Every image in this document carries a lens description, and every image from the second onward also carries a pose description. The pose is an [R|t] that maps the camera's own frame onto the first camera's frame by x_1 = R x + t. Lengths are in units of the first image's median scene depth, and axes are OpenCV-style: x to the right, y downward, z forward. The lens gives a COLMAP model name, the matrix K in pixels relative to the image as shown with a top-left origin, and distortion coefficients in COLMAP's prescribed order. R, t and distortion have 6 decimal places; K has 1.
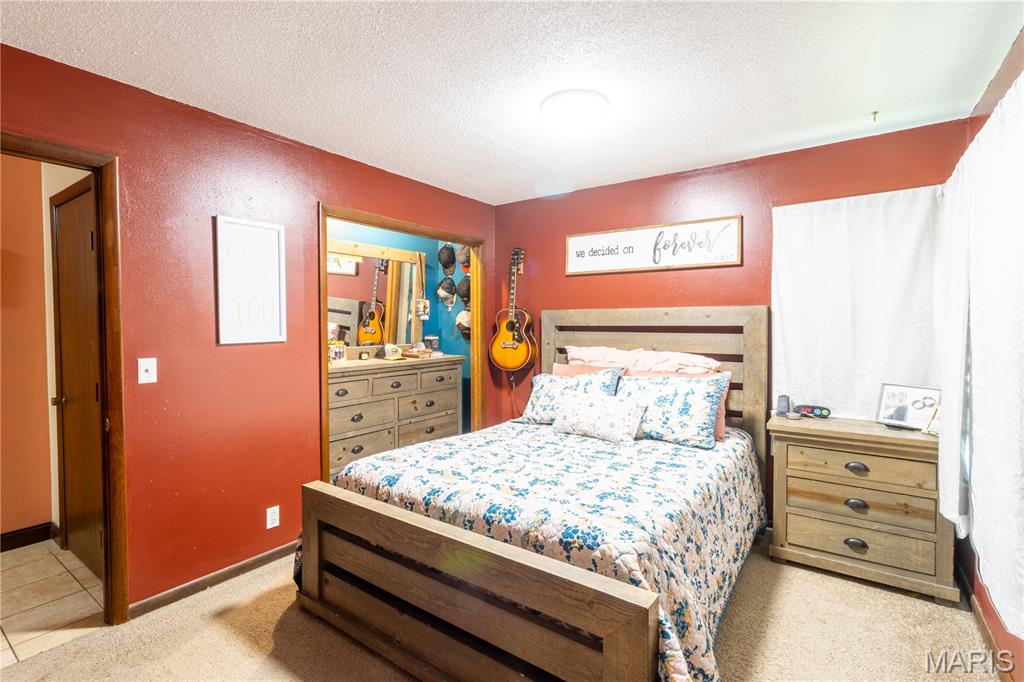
lens RADIAL K [[478.2, 0, 510.5], [0, 478.2, 337.2], [0, 0, 1]] dist [0.002441, 0.001237]
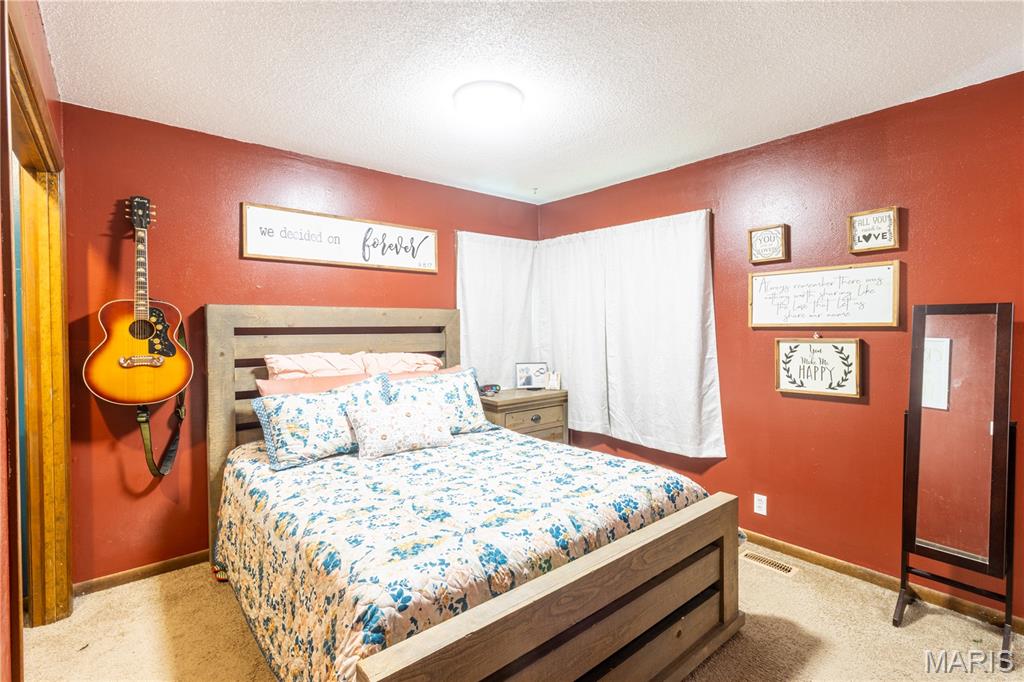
lens RADIAL K [[478.2, 0, 512.3], [0, 478.2, 335.3], [0, 0, 1]] dist [0.002441, 0.001237]
pose [[0.239506, -0.020972, 0.970668, -0.698773], [0.031119, 0.999419, 0.013914, -0.014331], [-0.970396, 0.026873, 0.240020, 0.639469]]
